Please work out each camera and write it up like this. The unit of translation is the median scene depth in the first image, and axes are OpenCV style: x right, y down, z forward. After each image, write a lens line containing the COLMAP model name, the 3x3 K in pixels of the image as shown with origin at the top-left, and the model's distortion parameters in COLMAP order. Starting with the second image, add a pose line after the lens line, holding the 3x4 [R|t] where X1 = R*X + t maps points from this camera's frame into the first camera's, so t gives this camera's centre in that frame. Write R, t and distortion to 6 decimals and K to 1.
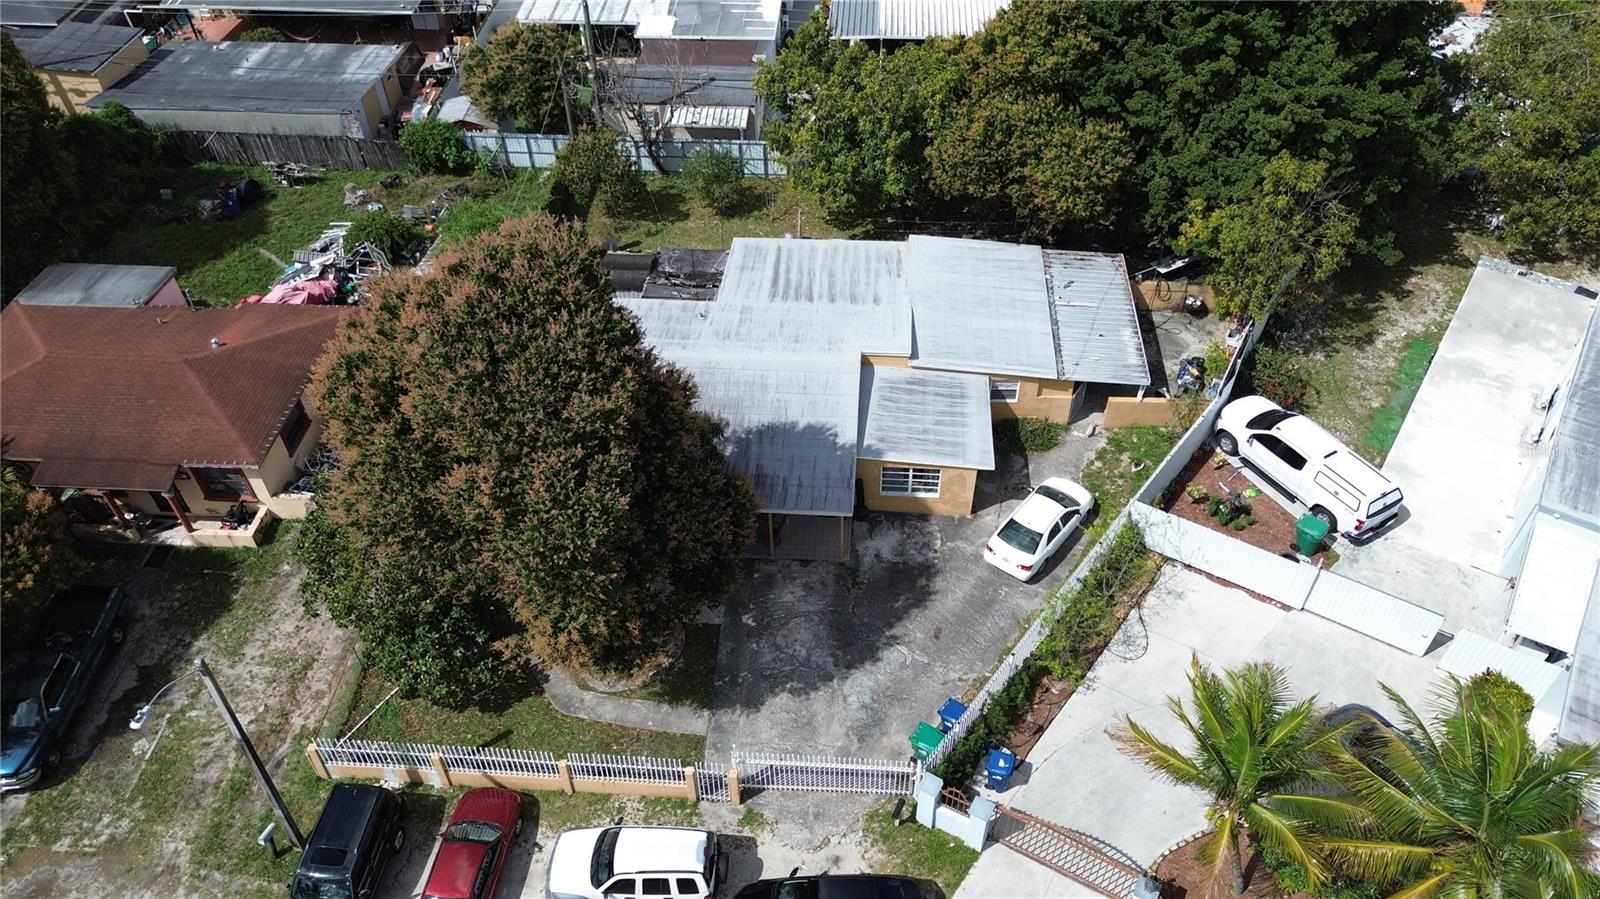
lens RADIAL K [[1142.8, 0, 803.9], [0, 1142.8, 441.6], [0, 0, 1]] dist [0.053620, -0.054908]
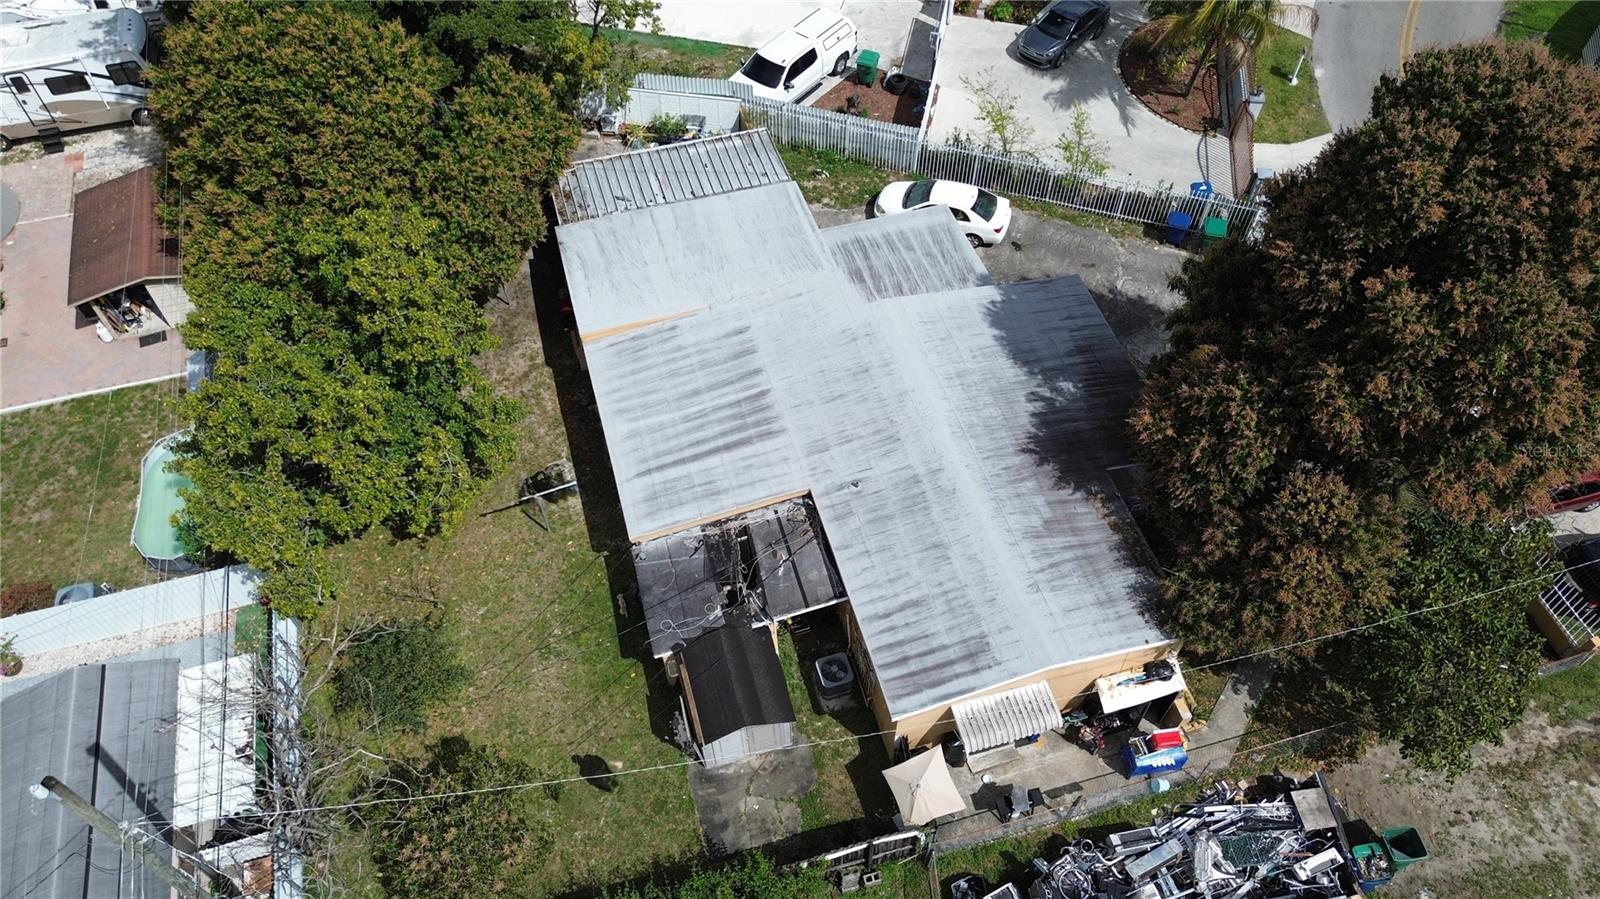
lens RADIAL K [[1142.8, 0, 803.9], [0, 1142.8, 441.6], [0, 0, 1]] dist [0.053620, -0.054908]
pose [[-0.350923, -0.735977, 0.578957, -0.519292], [0.653763, 0.250087, 0.714178, -0.714660], [-0.670408, 0.629122, 0.393394, 0.798171]]
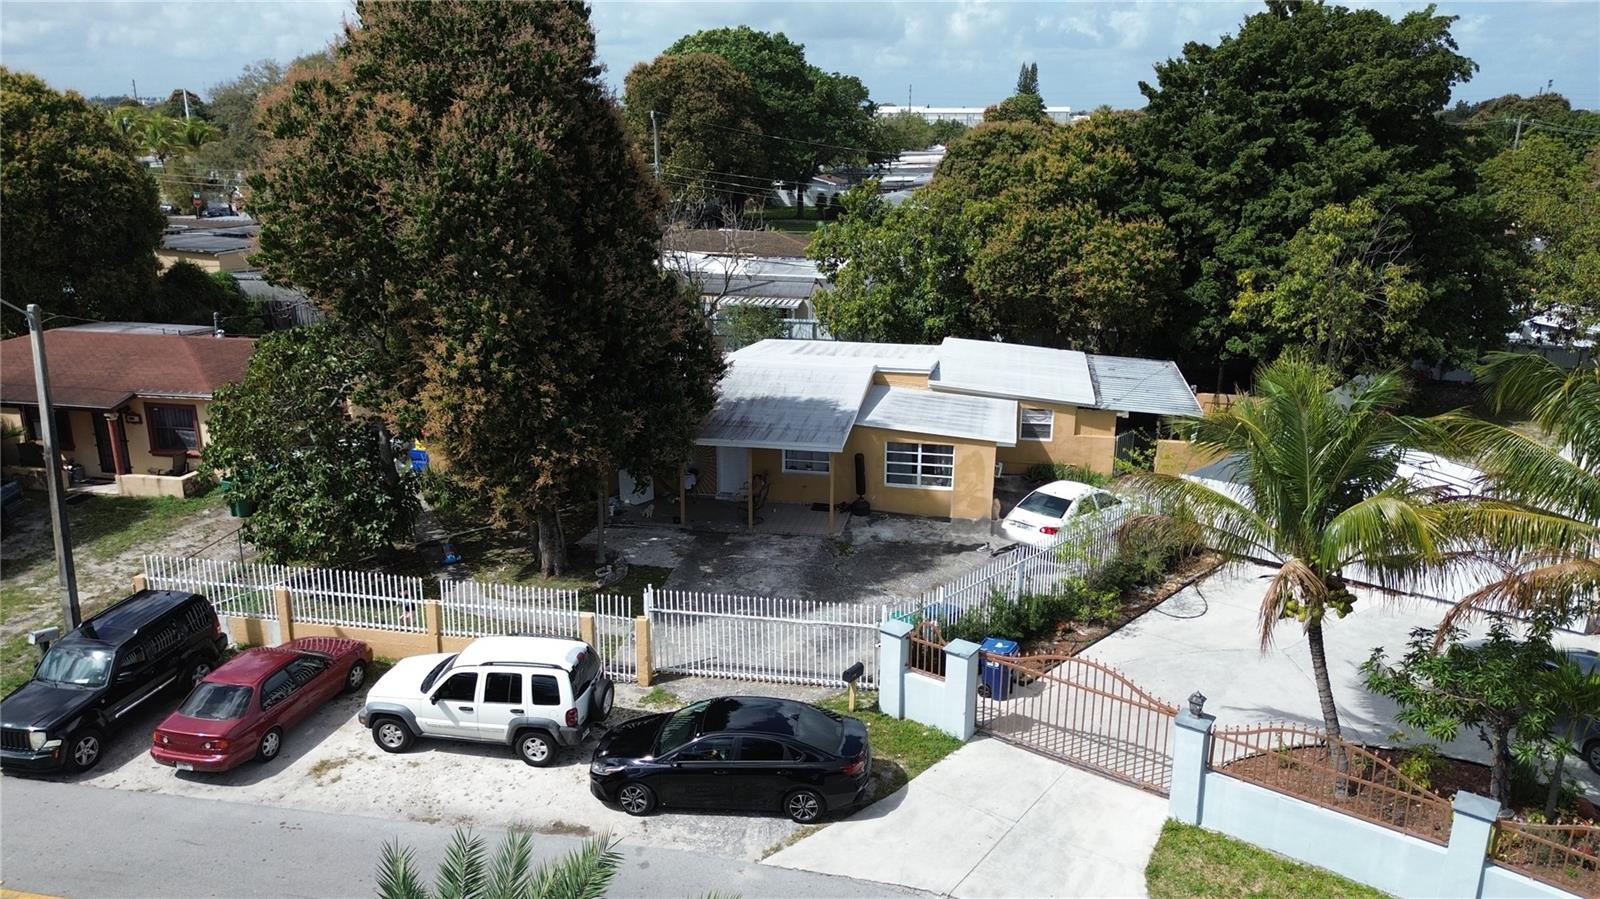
lens RADIAL K [[1142.8, 0, 803.9], [0, 1142.8, 441.6], [0, 0, 1]] dist [0.053620, -0.054908]
pose [[0.992990, 0.056045, -0.104063, 0.095482], [-0.098366, 0.879989, -0.464698, 0.428575], [0.065530, 0.471676, 0.879333, 0.227632]]
